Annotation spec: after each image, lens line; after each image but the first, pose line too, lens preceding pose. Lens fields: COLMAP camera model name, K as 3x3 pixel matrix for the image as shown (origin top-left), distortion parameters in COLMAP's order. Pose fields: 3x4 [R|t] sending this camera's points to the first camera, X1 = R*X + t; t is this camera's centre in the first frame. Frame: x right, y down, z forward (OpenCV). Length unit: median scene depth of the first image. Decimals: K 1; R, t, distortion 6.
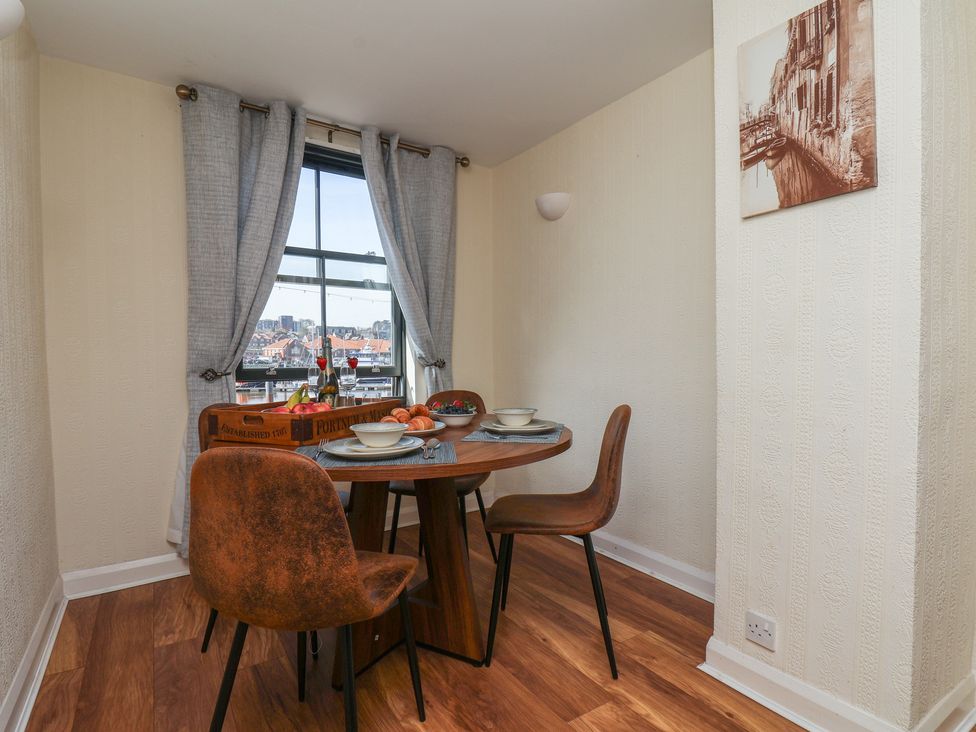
lens RADIAL K [[522.3, 0, 496.9], [0, 522.3, 367.5], [0, 0, 1]] dist [-0.003856, -0.009170]
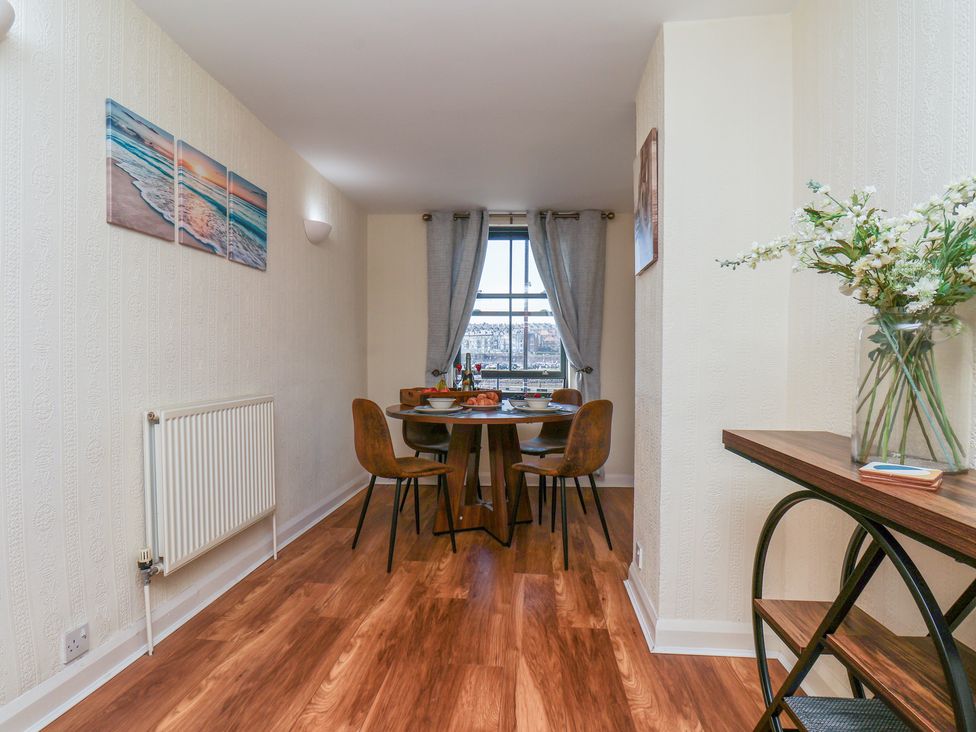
lens RADIAL K [[522.3, 0, 485.7], [0, 522.3, 365.5], [0, 0, 1]] dist [-0.003856, -0.009170]
pose [[0.775591, 0.015794, -0.631038, 0.552227], [-0.024730, 0.999680, -0.005374, -0.004962], [0.630751, 0.019773, 0.775733, -0.212658]]
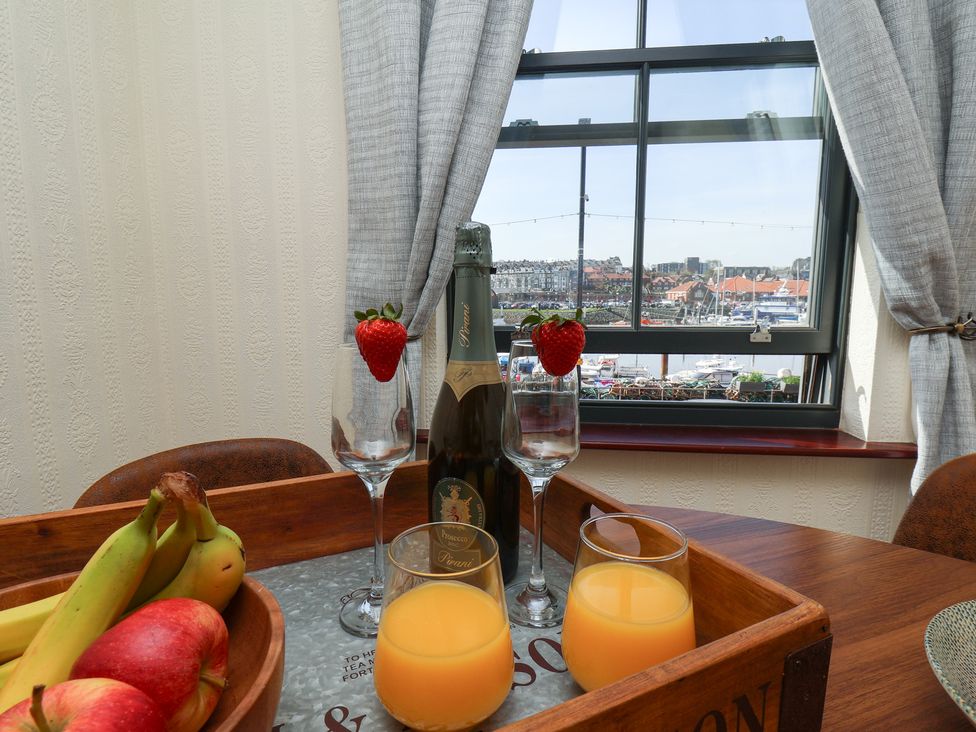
lens RADIAL K [[522.3, 0, 486.9], [0, 522.3, 373.7], [0, 0, 1]] dist [-0.003856, -0.009170]
pose [[0.727603, 0.099598, -0.678730, -0.109172], [-0.018306, 0.991871, 0.125925, -0.013993], [0.685754, -0.079198, 0.723512, 0.563331]]
